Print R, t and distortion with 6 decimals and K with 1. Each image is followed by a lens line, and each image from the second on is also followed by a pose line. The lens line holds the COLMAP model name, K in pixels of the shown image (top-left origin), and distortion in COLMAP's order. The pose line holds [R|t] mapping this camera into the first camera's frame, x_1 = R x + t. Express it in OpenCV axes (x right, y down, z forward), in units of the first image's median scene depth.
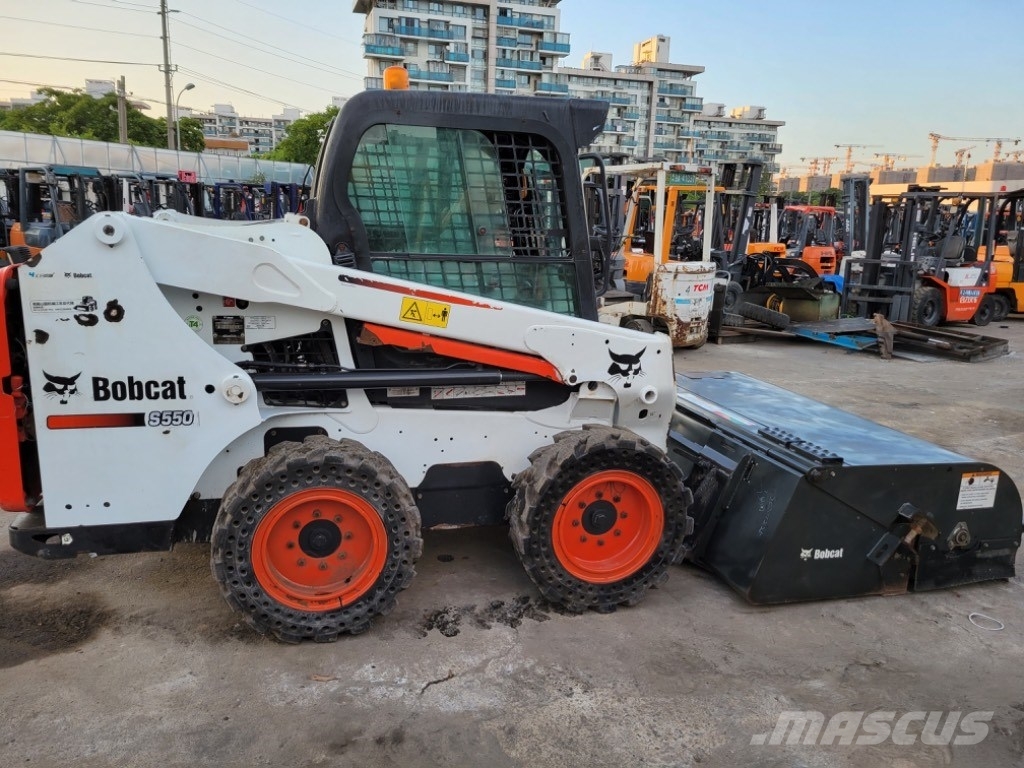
lens RADIAL K [[793.4, 0, 507.3], [0, 793.4, 384.7], [0, 0, 1]] dist [0.040919, -0.011025]
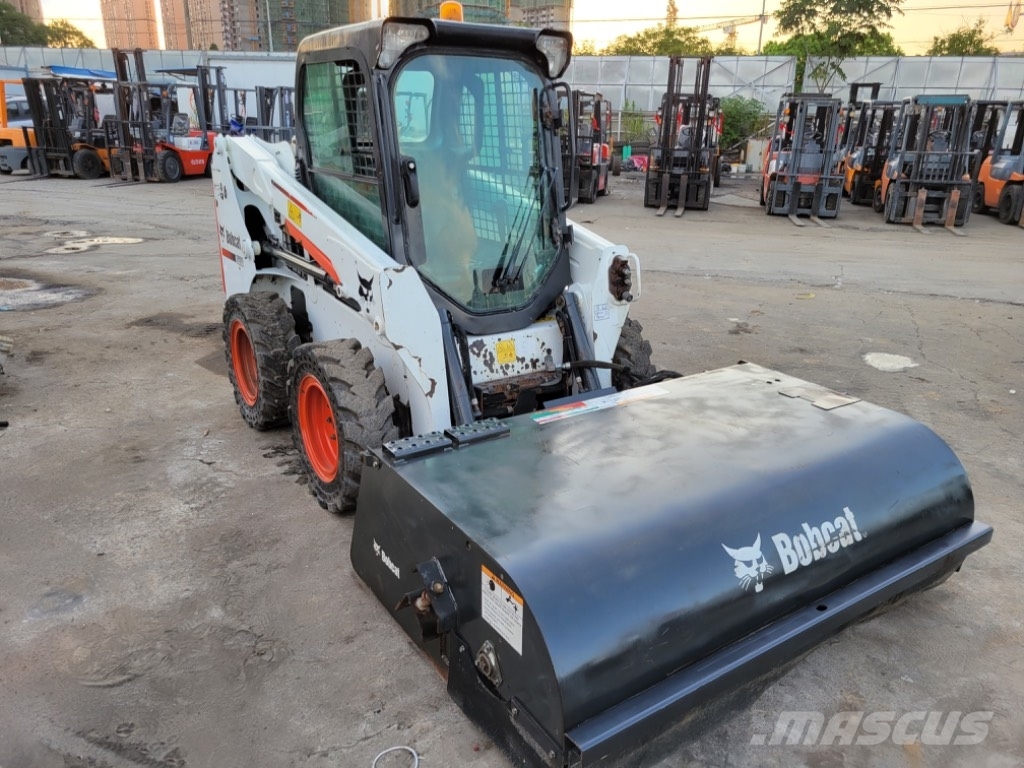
lens RADIAL K [[793.4, 0, 507.3], [0, 793.4, 384.7], [0, 0, 1]] dist [0.040919, -0.011025]
pose [[0.307814, 0.280435, -0.909179, 1.208185], [-0.210466, 0.951973, 0.222379, -0.179906], [0.927876, 0.122900, 0.352052, 0.865634]]
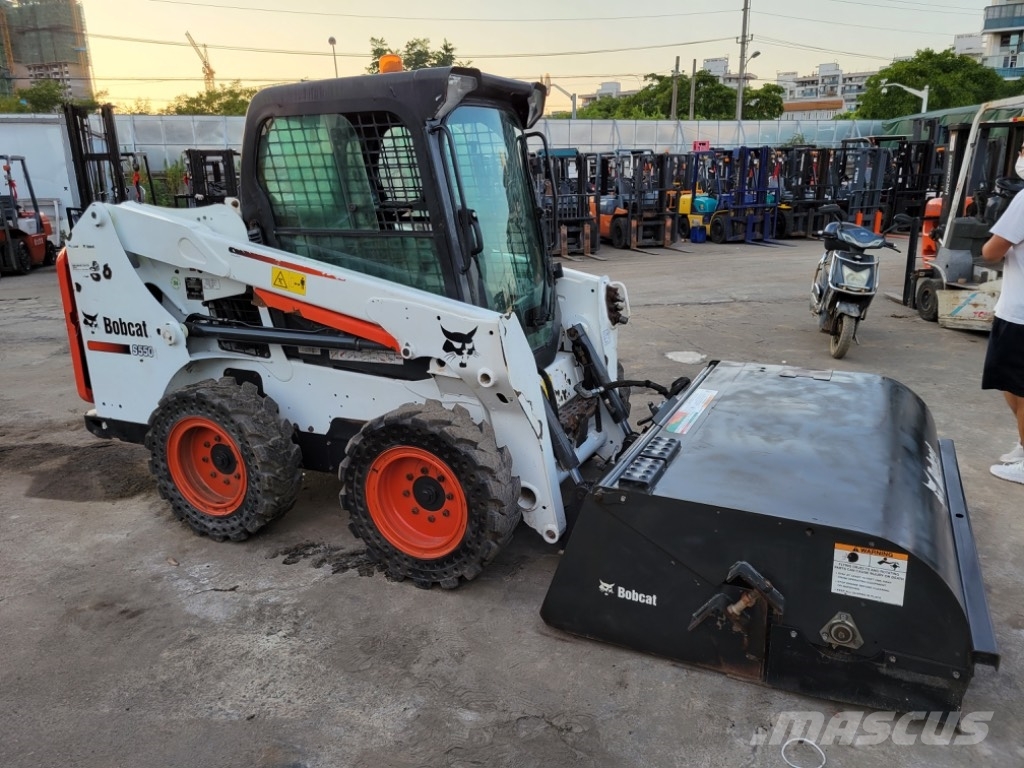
lens RADIAL K [[791.0, 0, 525.1], [0, 791.0, 378.3], [0, 0, 1]] dist [0.069993, -0.067668]
pose [[0.761280, 0.113965, -0.638330, 0.869981], [-0.090616, 0.993472, 0.069301, -0.059729], [0.642061, 0.005086, 0.766637, 0.327756]]
